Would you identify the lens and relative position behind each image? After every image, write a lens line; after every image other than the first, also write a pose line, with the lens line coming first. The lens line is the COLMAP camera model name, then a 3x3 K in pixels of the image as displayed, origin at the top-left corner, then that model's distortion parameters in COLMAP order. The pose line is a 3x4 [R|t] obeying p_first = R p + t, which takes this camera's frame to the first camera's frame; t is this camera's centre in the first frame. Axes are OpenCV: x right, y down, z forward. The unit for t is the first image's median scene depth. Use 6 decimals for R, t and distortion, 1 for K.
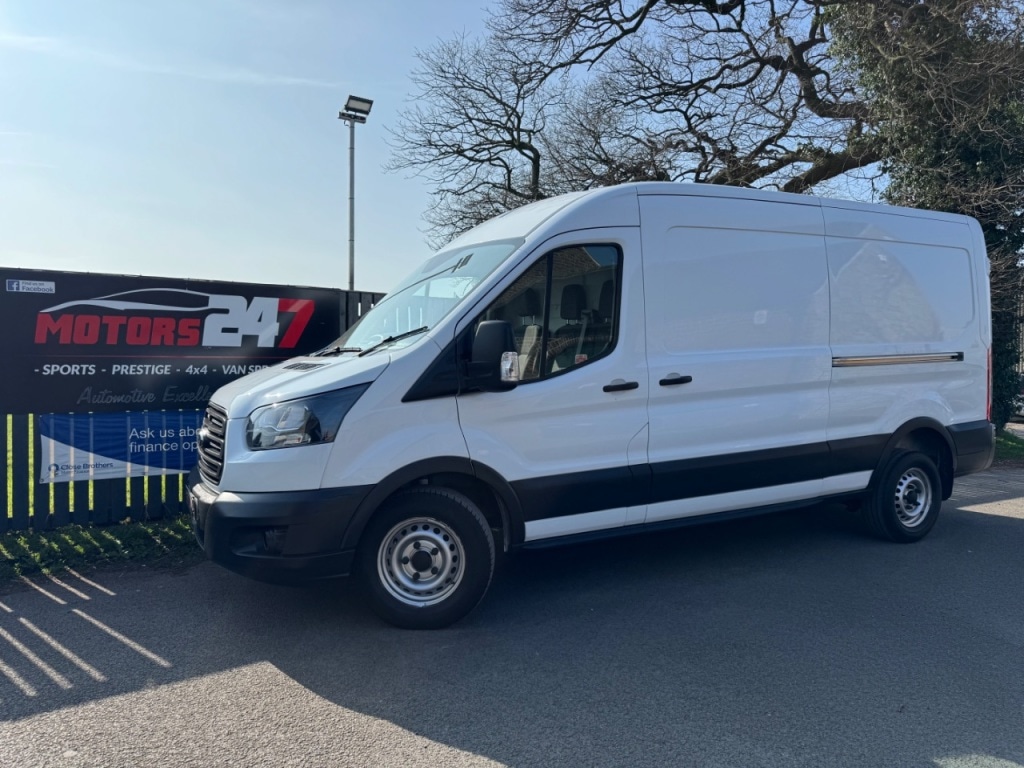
lens RADIAL K [[730.1, 0, 507.0], [0, 730.1, 382.9], [0, 0, 1]] dist [0.042822, -0.051018]
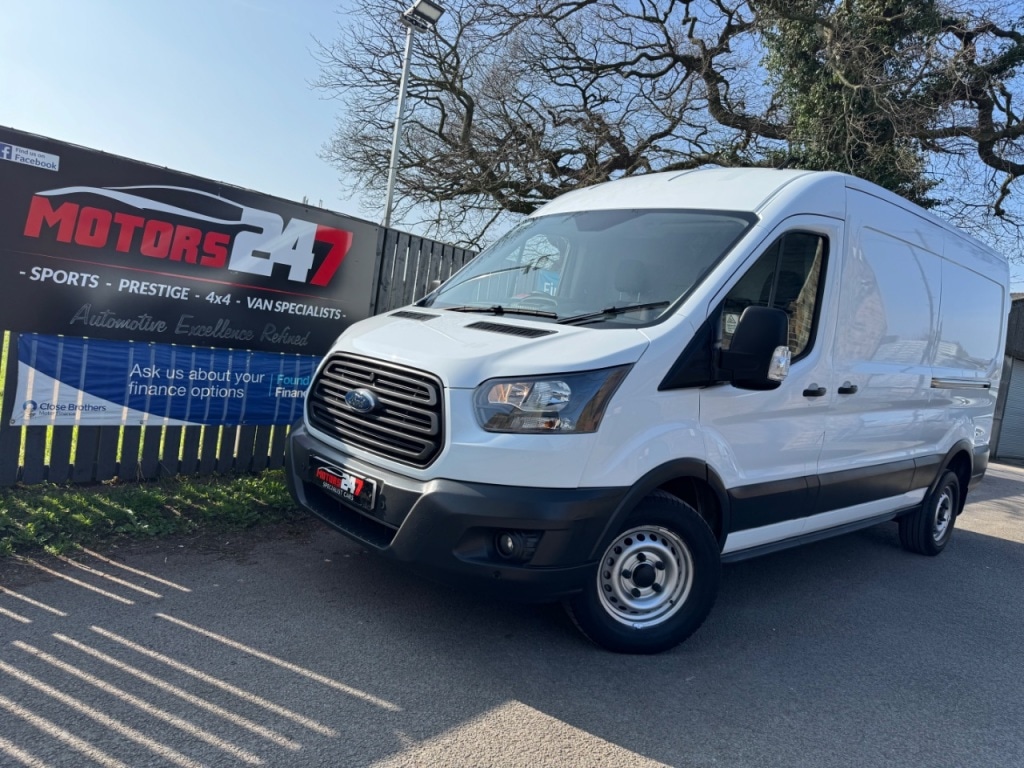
lens RADIAL K [[730.1, 0, 514.7], [0, 730.1, 384.6], [0, 0, 1]] dist [0.042822, -0.051018]
pose [[0.956943, 0.107833, 0.269502, -0.346429], [-0.122910, 0.991625, 0.039655, 0.003999], [-0.262969, -0.071072, 0.962183, 0.154069]]
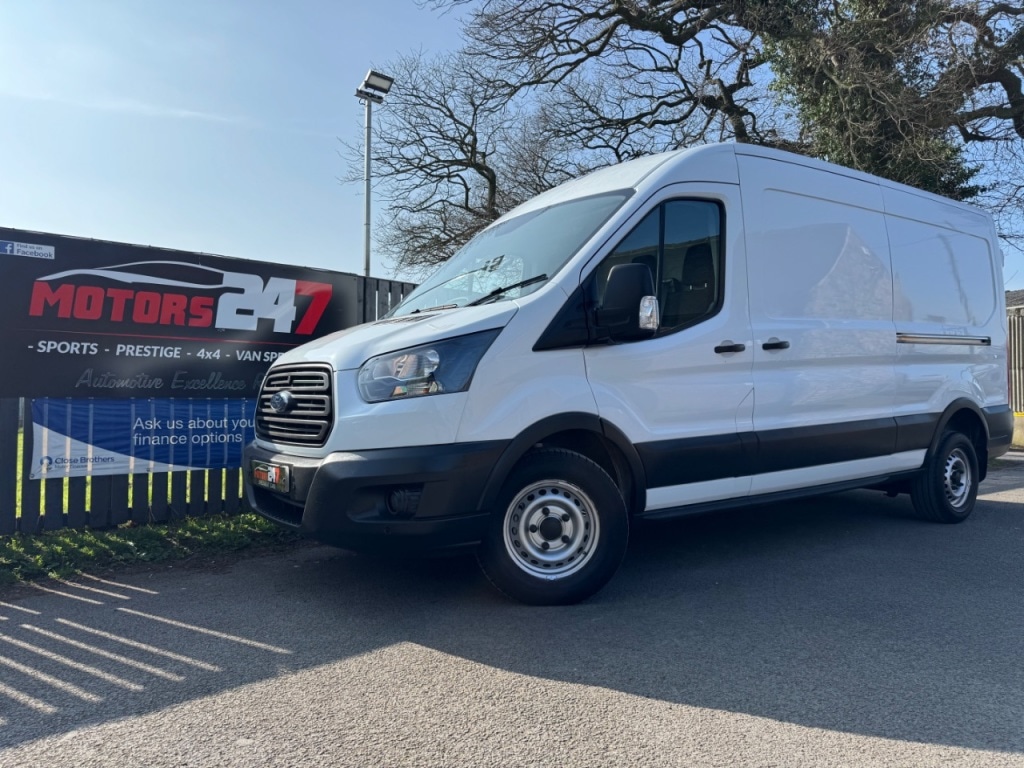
lens RADIAL K [[730.1, 0, 512.8], [0, 730.1, 383.5], [0, 0, 1]] dist [0.042822, -0.051018]
pose [[0.991086, -0.001865, 0.133213, -0.189252], [0.009143, 0.998497, -0.054042, 0.075565], [-0.132912, 0.054778, 0.989613, 0.072533]]
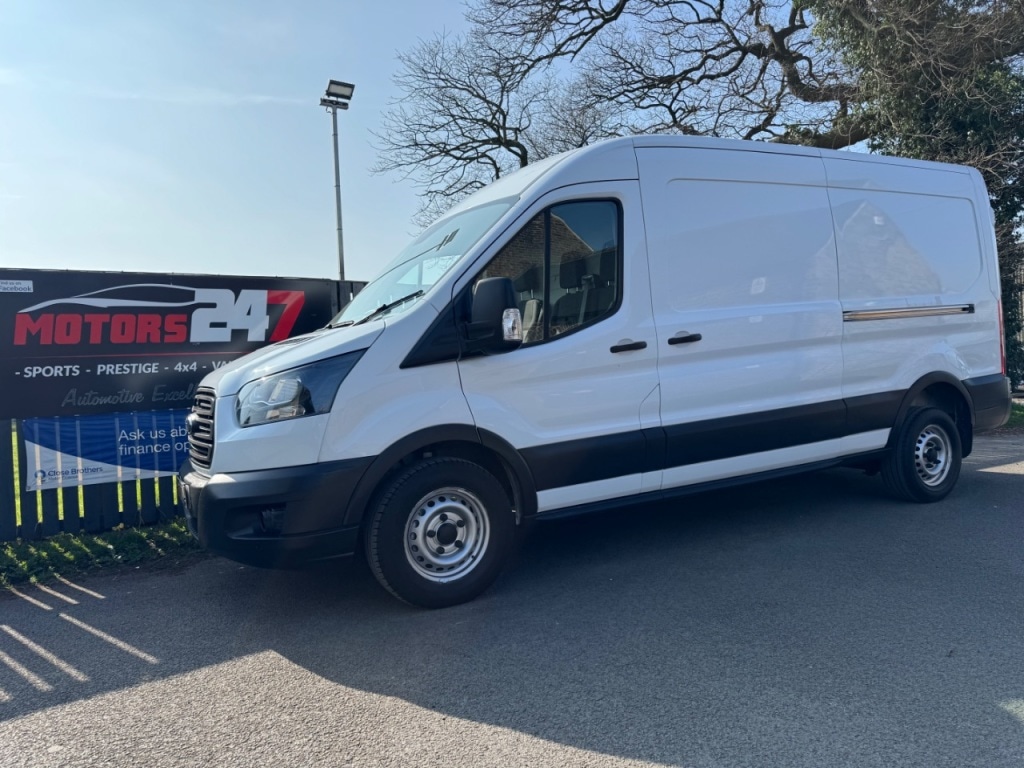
lens RADIAL K [[730.1, 0, 513.6], [0, 730.1, 382.8], [0, 0, 1]] dist [0.042822, -0.051018]
pose [[0.998426, -0.055081, 0.010602, -0.004889], [0.055230, 0.998370, -0.014365, 0.043768], [-0.009794, 0.014928, 0.999841, 0.034691]]
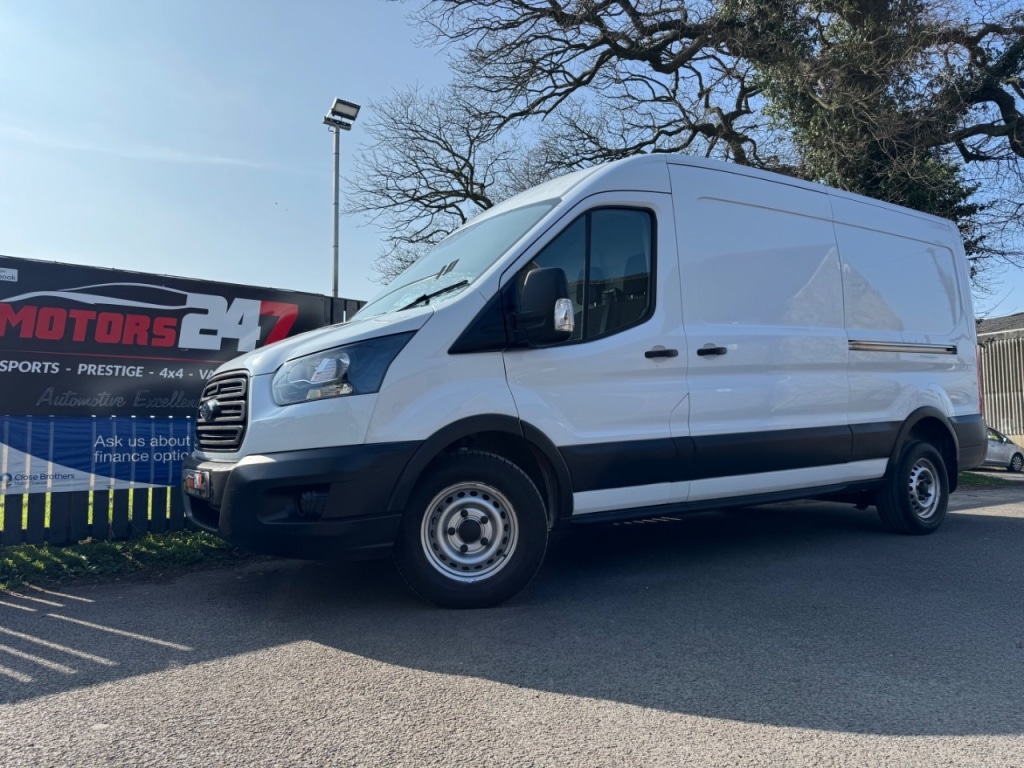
lens RADIAL K [[730.1, 0, 511.3], [0, 730.1, 383.1], [0, 0, 1]] dist [0.042822, -0.051018]
pose [[0.994648, -0.010617, 0.102777, -0.104531], [0.020873, 0.994845, -0.099232, 0.101776], [-0.101194, 0.100846, 0.989742, 0.058078]]
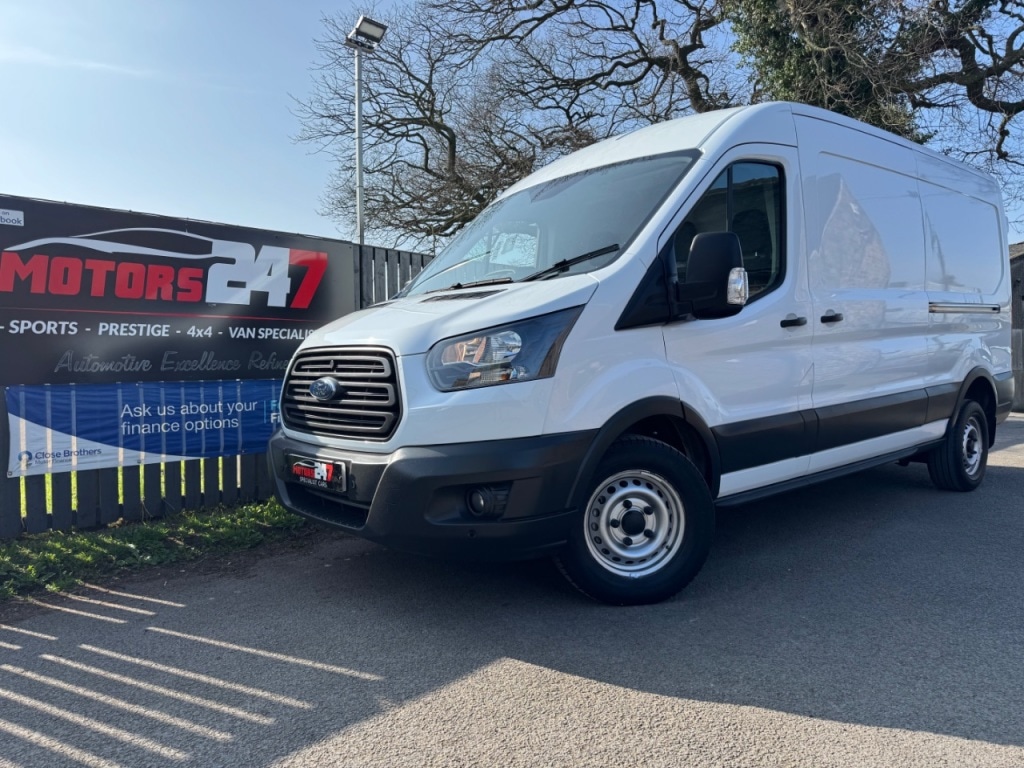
lens RADIAL K [[730.1, 0, 514.0], [0, 730.1, 384.3], [0, 0, 1]] dist [0.042822, -0.051018]
pose [[0.975329, -0.025816, 0.219242, -0.286082], [0.027409, 0.999615, -0.004230, 0.057282], [-0.219049, 0.010134, 0.975661, 0.146250]]
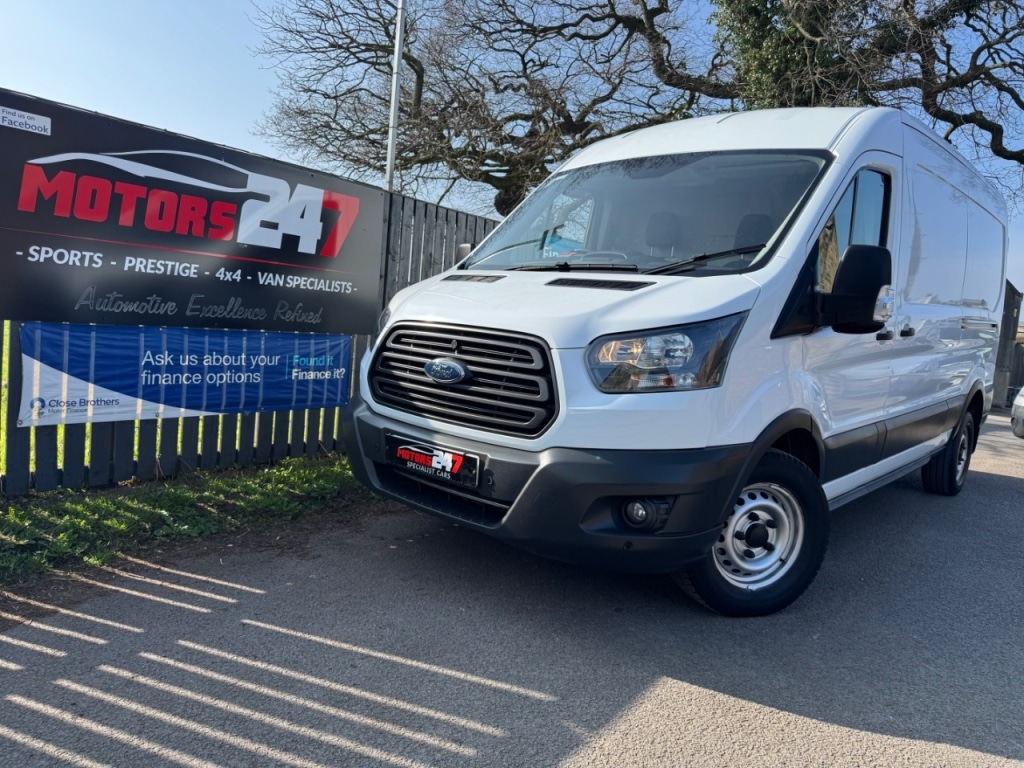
lens RADIAL K [[730.1, 0, 515.8], [0, 730.1, 388.4], [0, 0, 1]] dist [0.042822, -0.051018]
pose [[0.935189, 0.036397, 0.352273, -0.443177], [-0.064764, 0.995507, 0.069074, 0.027503], [-0.348176, -0.087412, 0.933345, 0.230244]]
